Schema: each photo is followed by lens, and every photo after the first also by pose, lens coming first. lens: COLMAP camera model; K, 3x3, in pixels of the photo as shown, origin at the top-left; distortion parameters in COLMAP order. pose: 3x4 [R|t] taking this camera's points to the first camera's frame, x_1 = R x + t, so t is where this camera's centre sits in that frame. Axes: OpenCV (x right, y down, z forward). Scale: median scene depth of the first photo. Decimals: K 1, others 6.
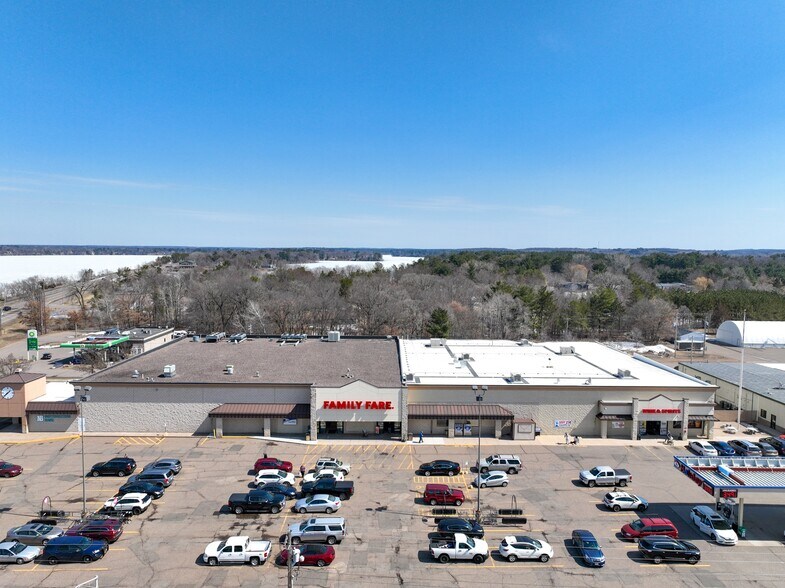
lens RADIAL K [[549.4, 0, 391.5], [0, 549.4, 293.0], [0, 0, 1]] dist [-0.008732, 0.023424]
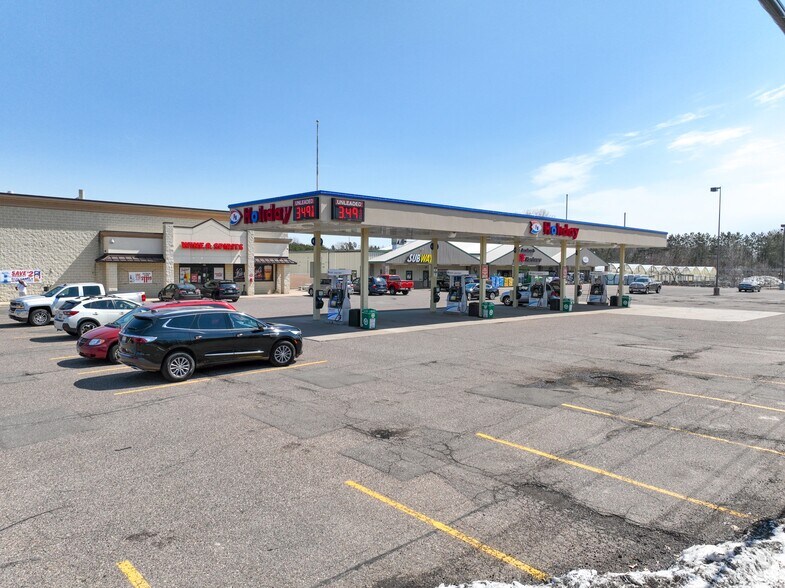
lens RADIAL K [[549.4, 0, 393.5], [0, 549.4, 295.2], [0, 0, 1]] dist [-0.008732, 0.023424]
pose [[0.729715, -0.036919, 0.682754, 0.226121], [0.048007, 0.998843, 0.002703, 0.275865], [-0.682064, 0.030804, 0.730644, 0.433671]]
